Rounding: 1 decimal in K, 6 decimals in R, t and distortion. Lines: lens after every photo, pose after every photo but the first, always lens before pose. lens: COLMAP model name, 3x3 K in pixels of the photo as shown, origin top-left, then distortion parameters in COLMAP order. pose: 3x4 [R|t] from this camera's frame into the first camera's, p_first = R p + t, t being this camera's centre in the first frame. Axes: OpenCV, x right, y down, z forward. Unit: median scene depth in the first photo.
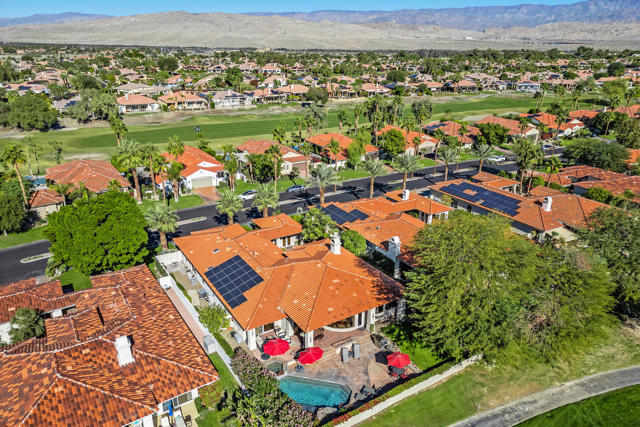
lens RADIAL K [[446.6, 0, 320.0], [0, 446.6, 213.5], [0, 0, 1]] dist [0.061511, -0.060663]
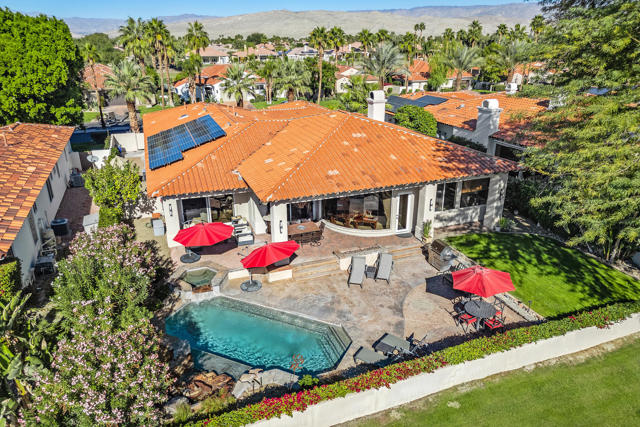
lens RADIAL K [[446.6, 0, 320.0], [0, 446.6, 213.5], [0, 0, 1]] dist [0.061511, -0.060663]
pose [[0.980051, 0.066754, -0.187201, 0.097902], [-0.064987, 0.997765, 0.015564, 0.249034], [0.187821, -0.003088, 0.982198, 0.545846]]
